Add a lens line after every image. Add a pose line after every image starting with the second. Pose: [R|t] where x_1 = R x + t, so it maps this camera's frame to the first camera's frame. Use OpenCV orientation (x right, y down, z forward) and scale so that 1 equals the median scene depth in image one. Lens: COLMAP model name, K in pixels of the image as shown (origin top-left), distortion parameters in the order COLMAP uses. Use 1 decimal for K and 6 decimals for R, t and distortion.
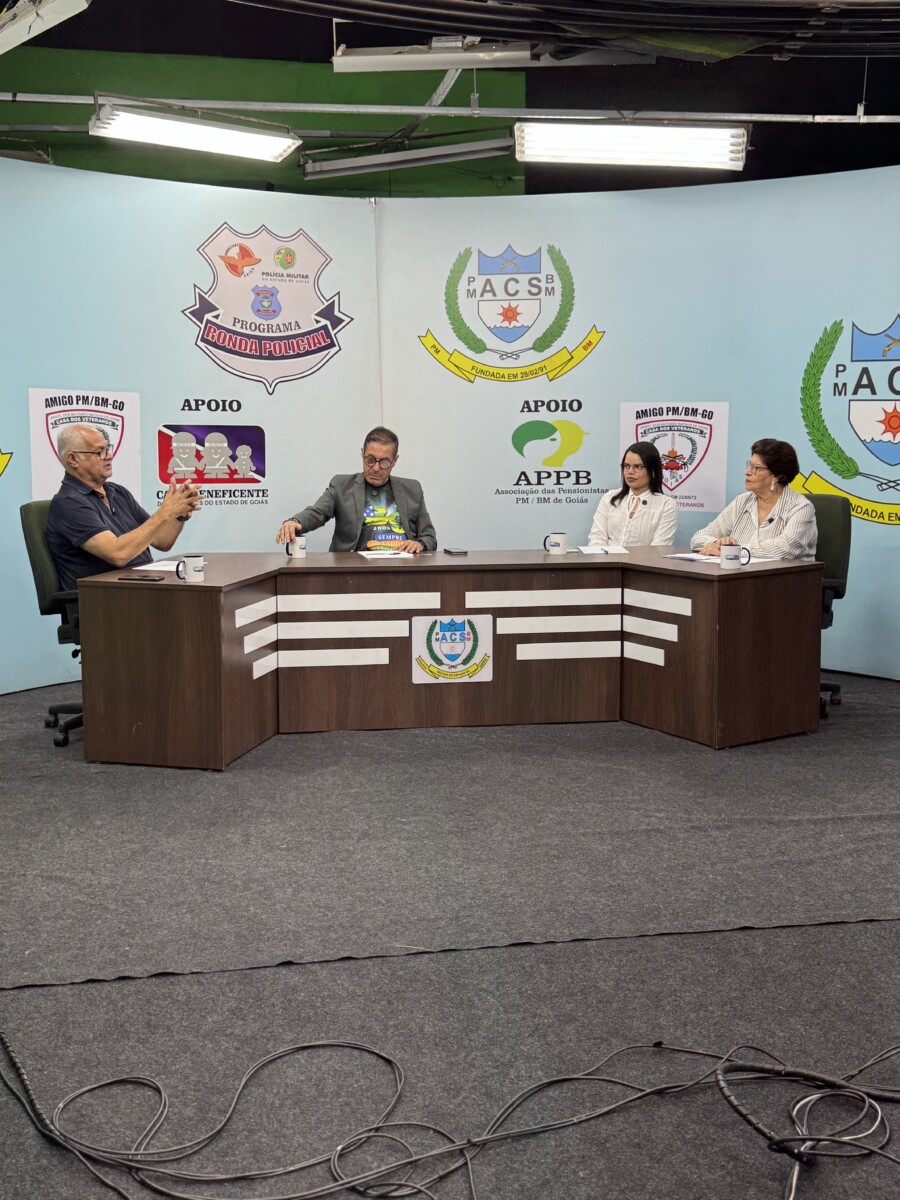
lens RADIAL K [[1316.9, 0, 452.3], [0, 1316.9, 611.2], [0, 0, 1]] dist [0.116555, 0.000000]
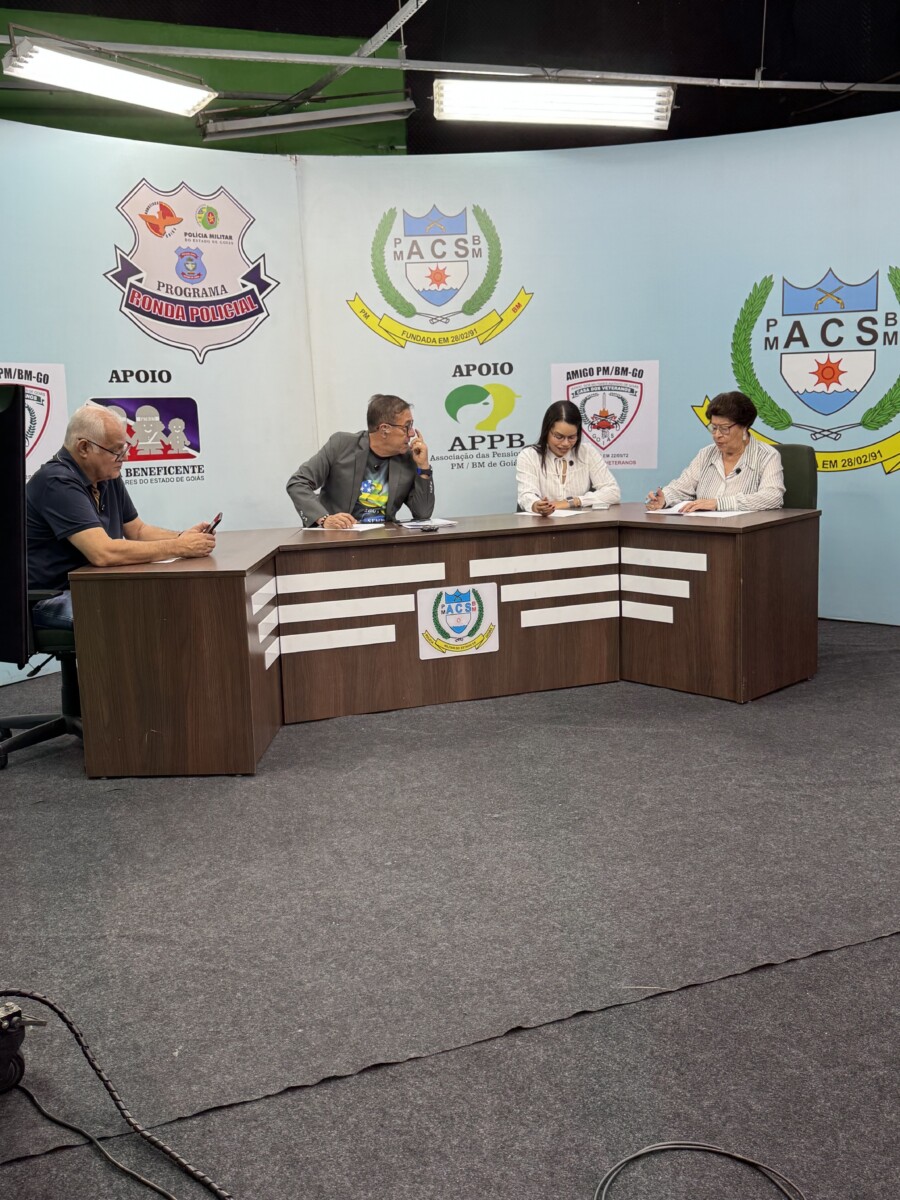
lens RADIAL K [[1142.7, 0, 448.1], [0, 1142.7, 609.6], [0, 0, 1]] dist [0.086275, 0.000000]
pose [[0.979079, -0.067160, 0.192080, -0.132570], [0.060558, 0.997361, 0.040043, -0.010438], [-0.194262, -0.027573, 0.980562, 0.150699]]
